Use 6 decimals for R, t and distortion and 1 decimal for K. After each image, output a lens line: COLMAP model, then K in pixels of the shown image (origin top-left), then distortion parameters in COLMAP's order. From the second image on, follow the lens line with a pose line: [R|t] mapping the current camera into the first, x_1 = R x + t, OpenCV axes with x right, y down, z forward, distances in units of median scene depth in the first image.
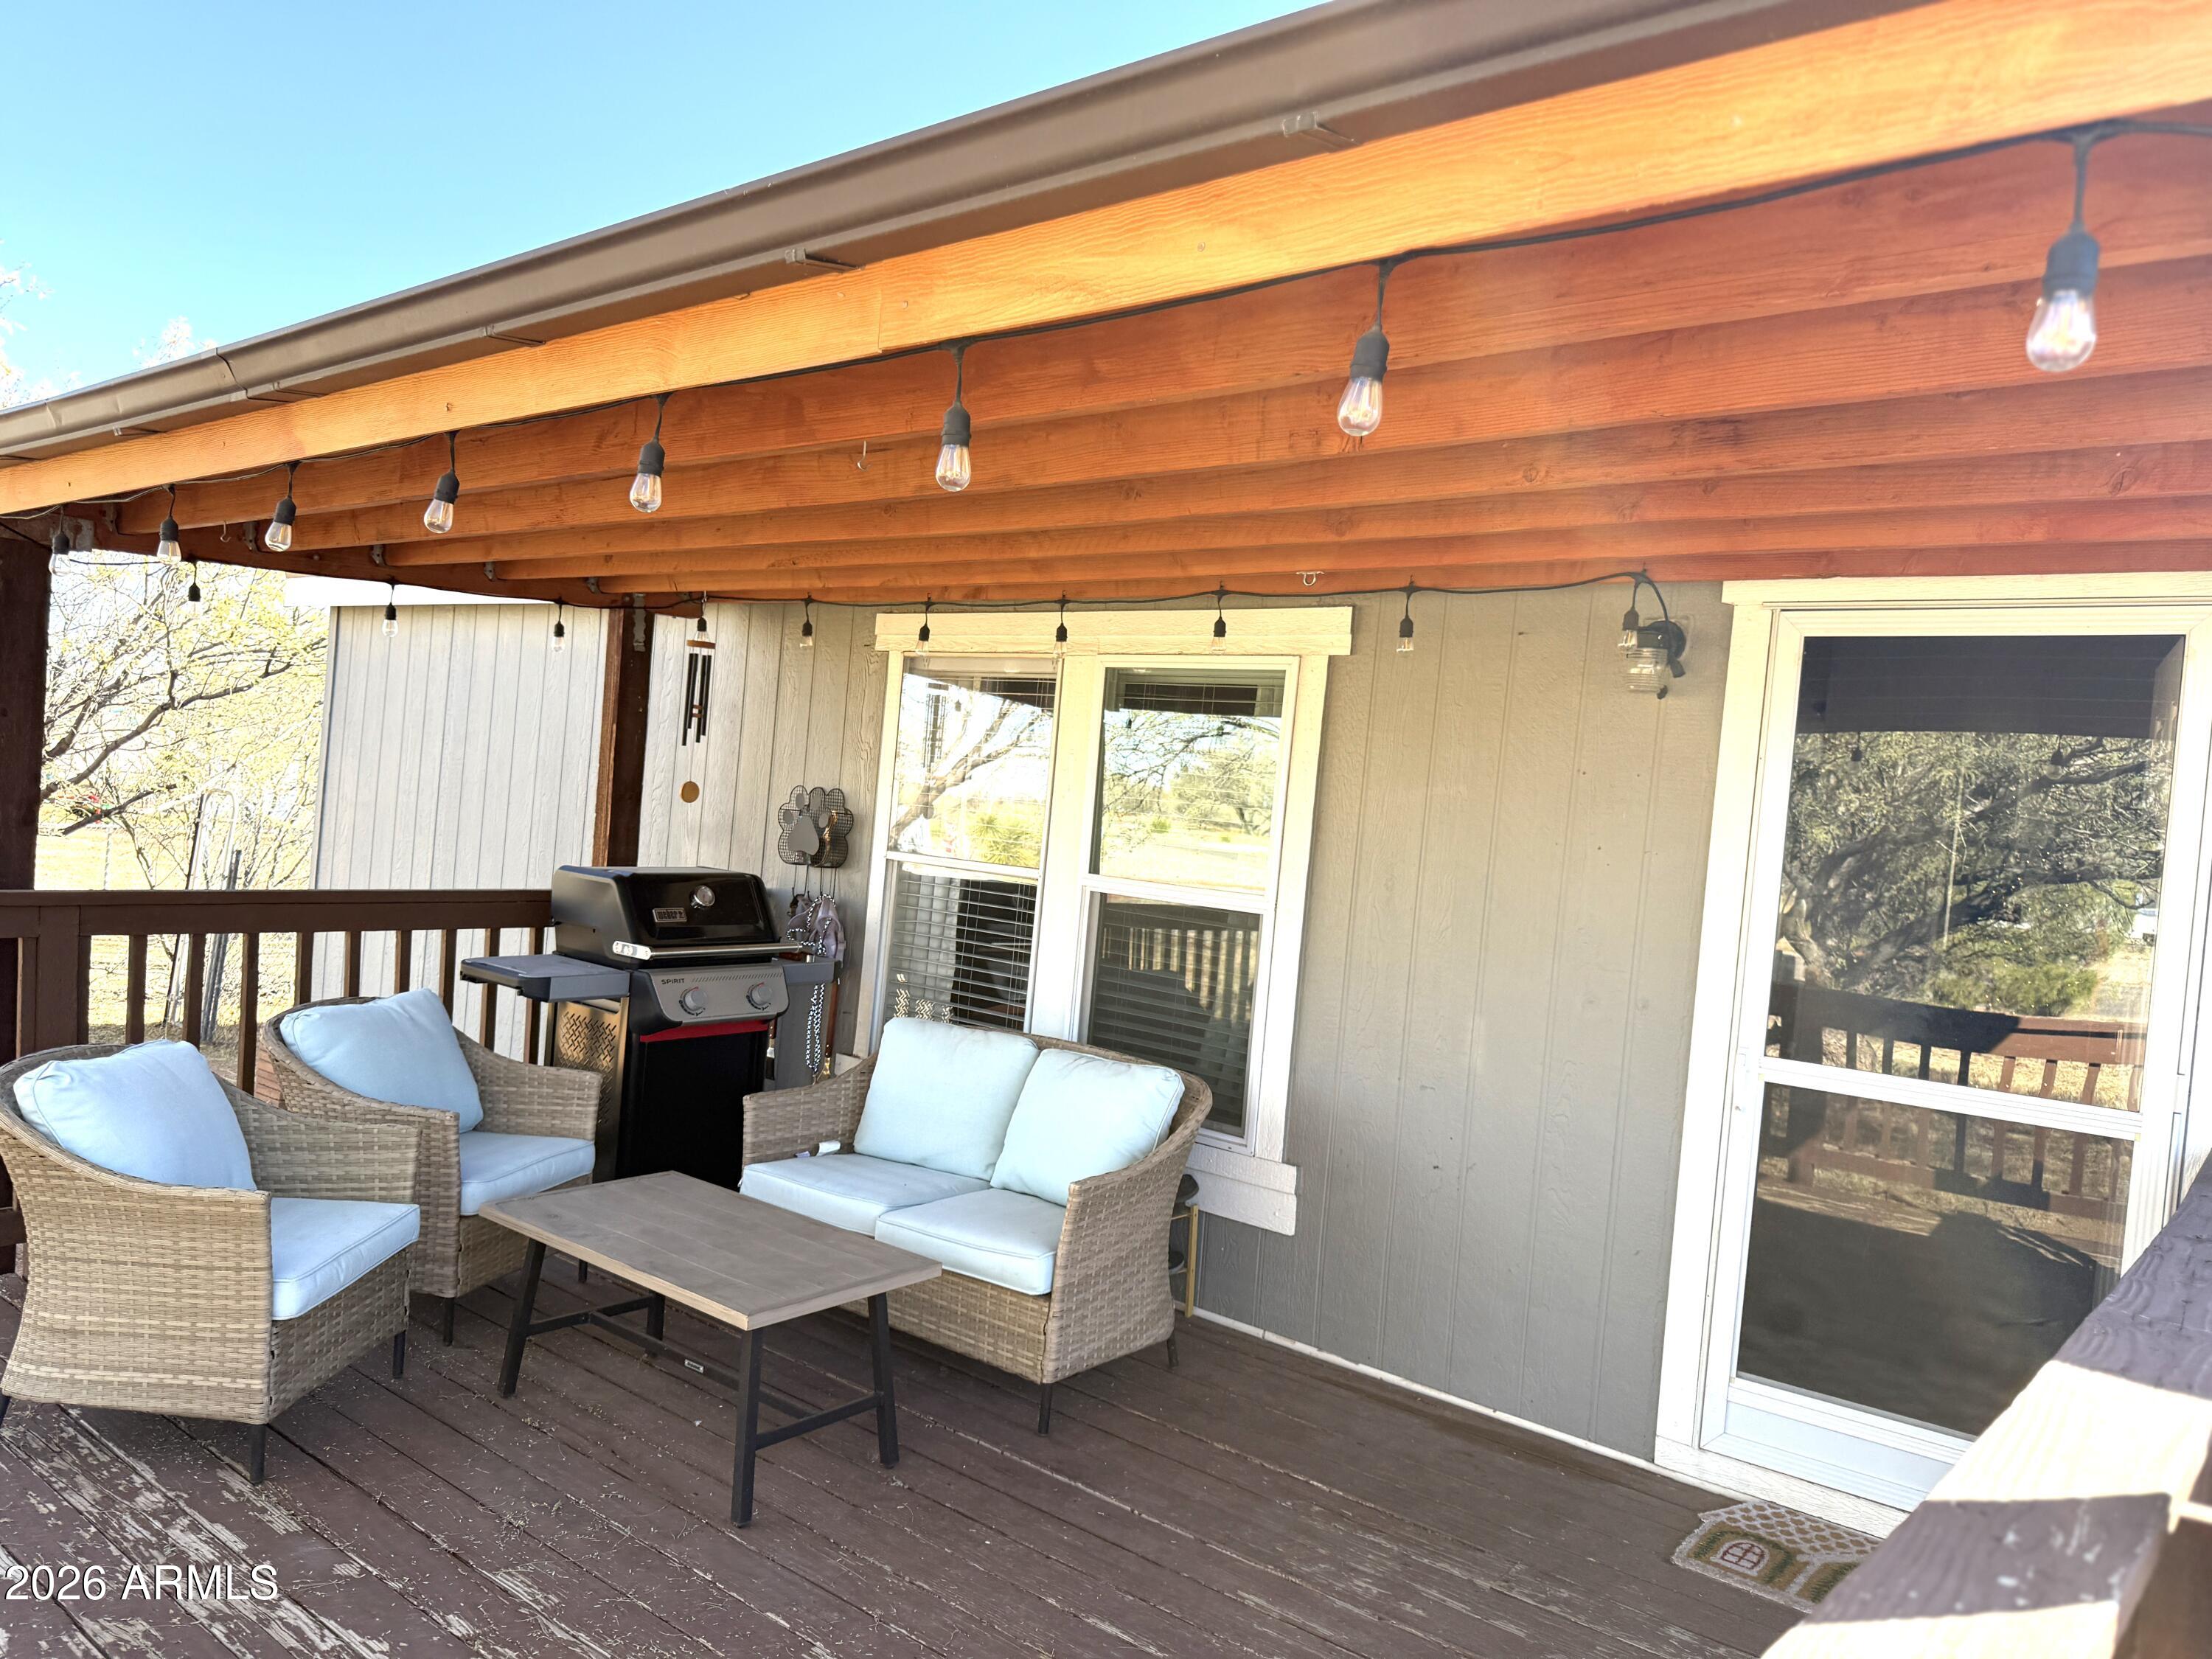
lens RADIAL K [[1539.3, 0, 1111.7], [0, 1539.3, 842.4], [0, 0, 1]] dist [0.117687, -0.205012]
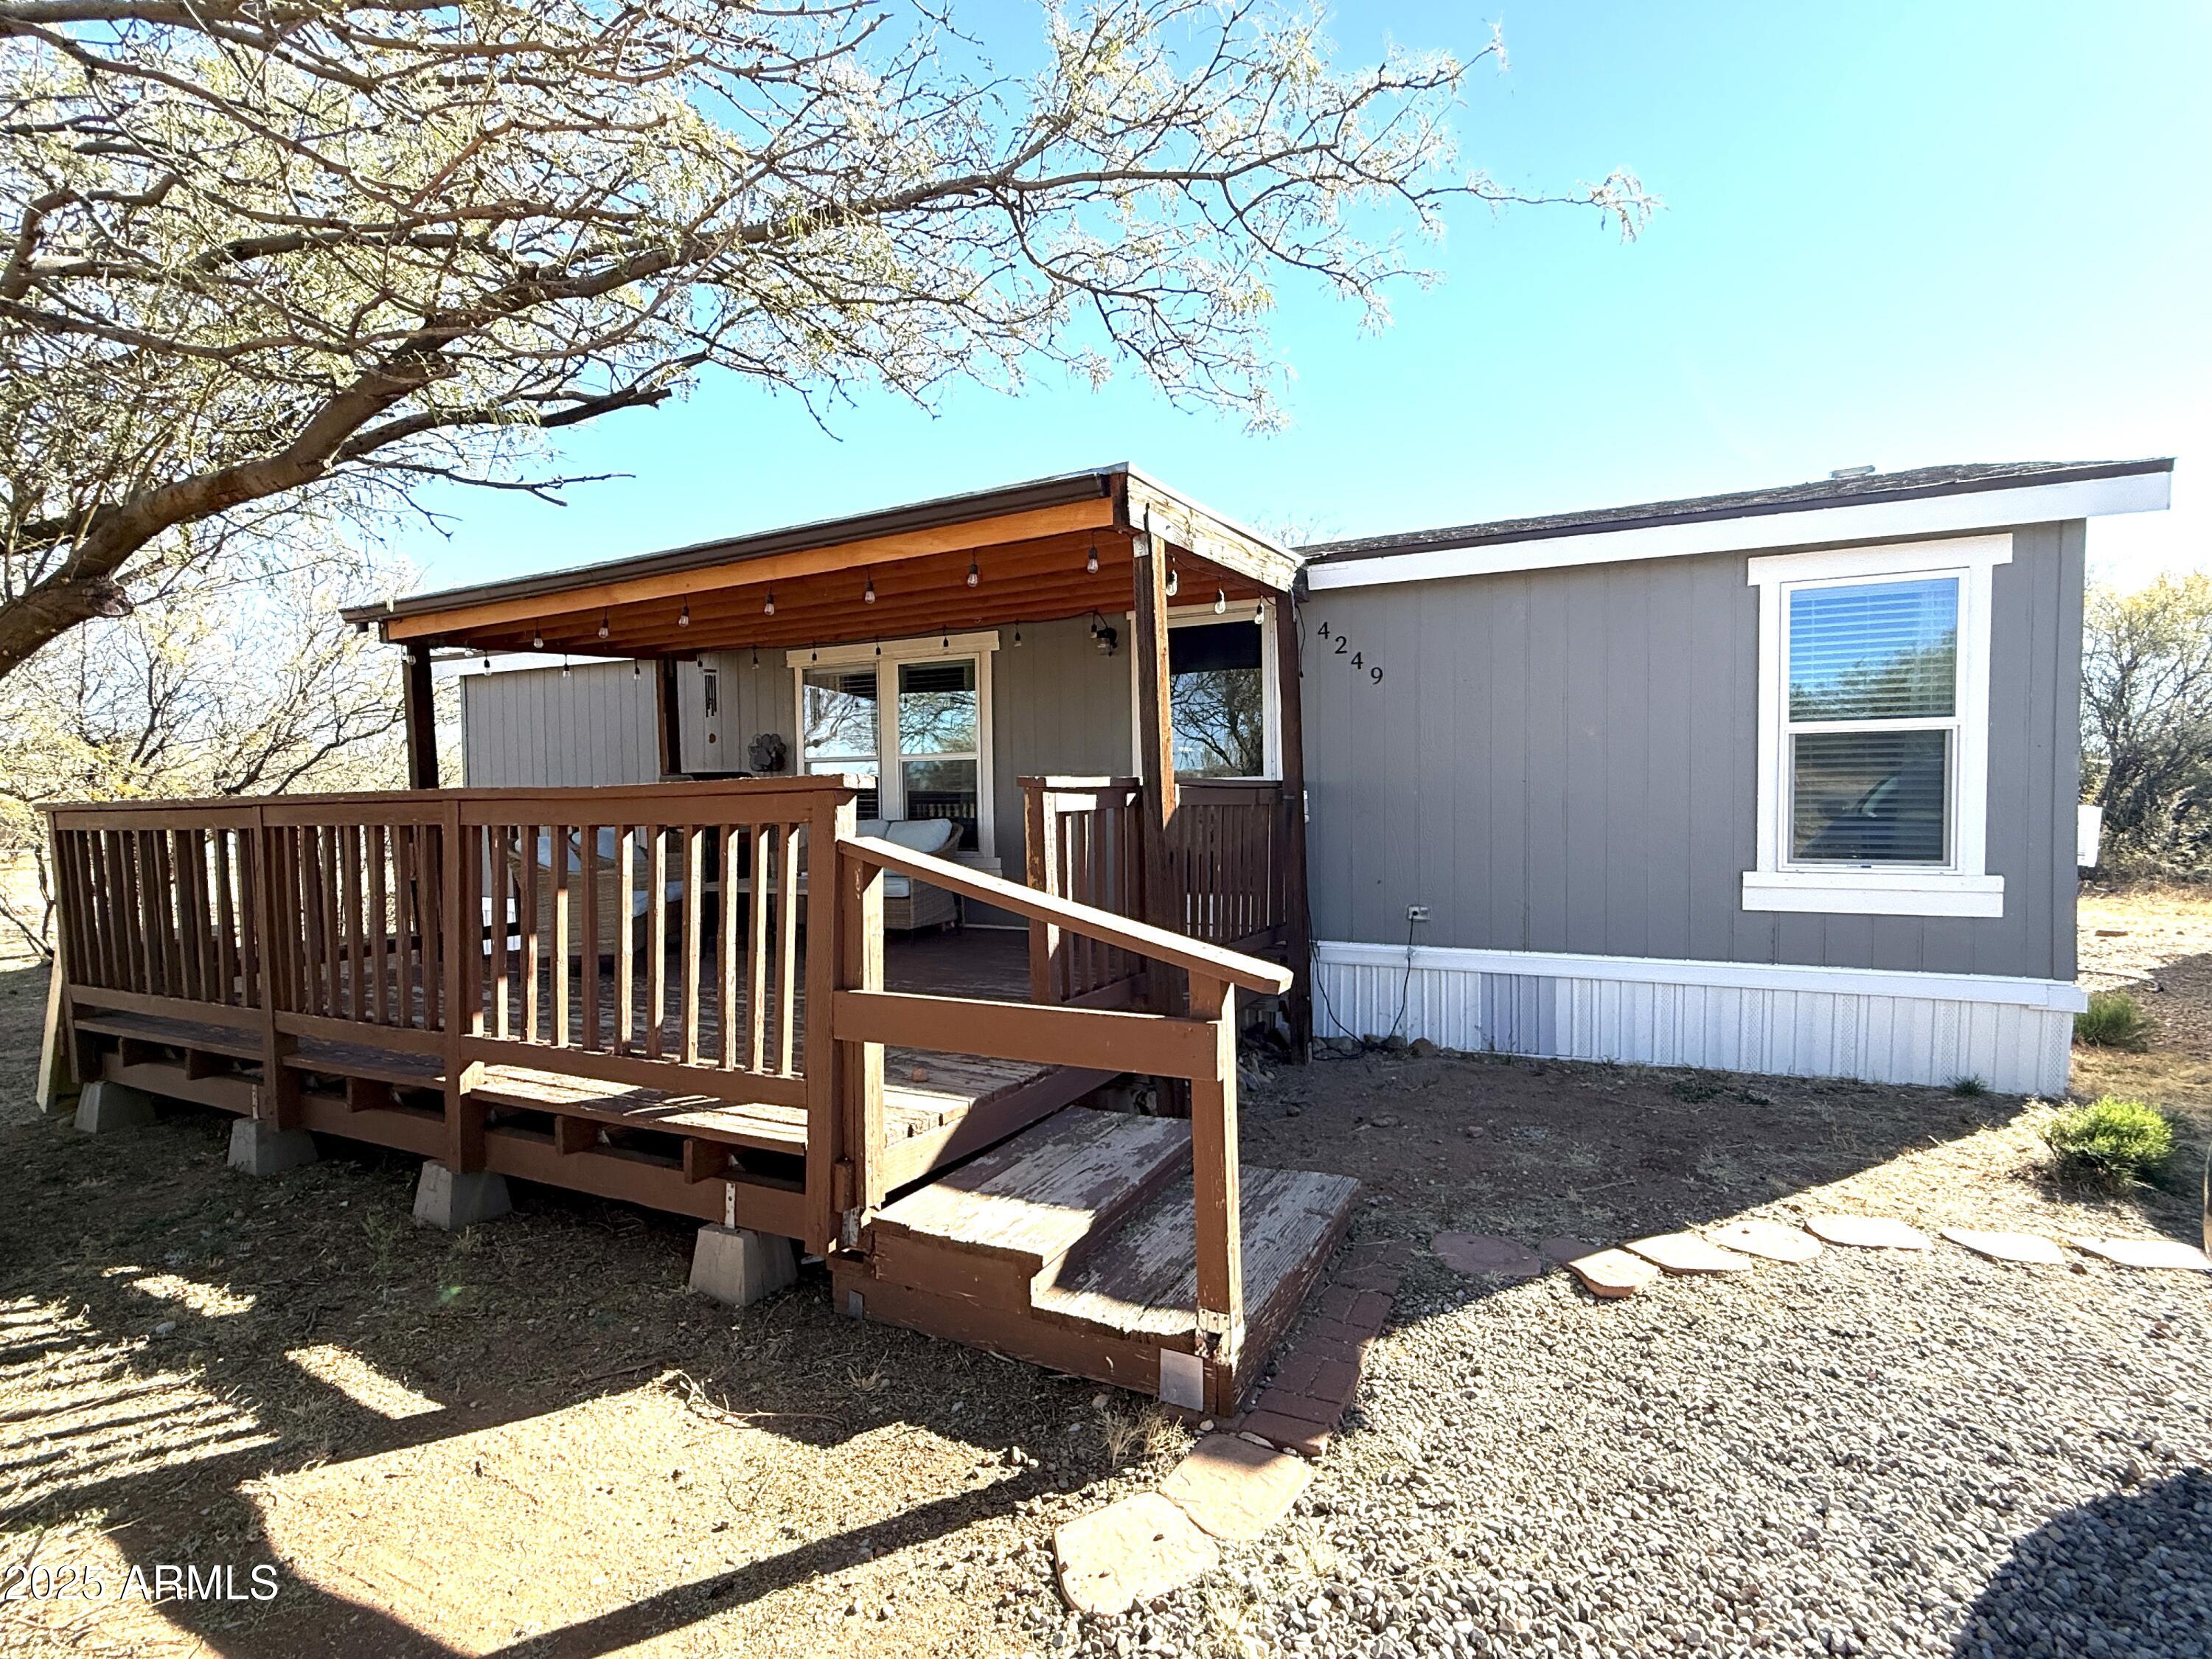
lens RADIAL K [[1089.2, 0, 1100.1], [0, 1089.2, 834.7], [0, 0, 1]] dist [-0.000285, -0.000284]
pose [[0.975388, -0.109165, 0.191578, -0.051279], [0.104878, 0.993957, 0.032405, 0.122397], [-0.193957, -0.011515, 0.980942, -0.687875]]
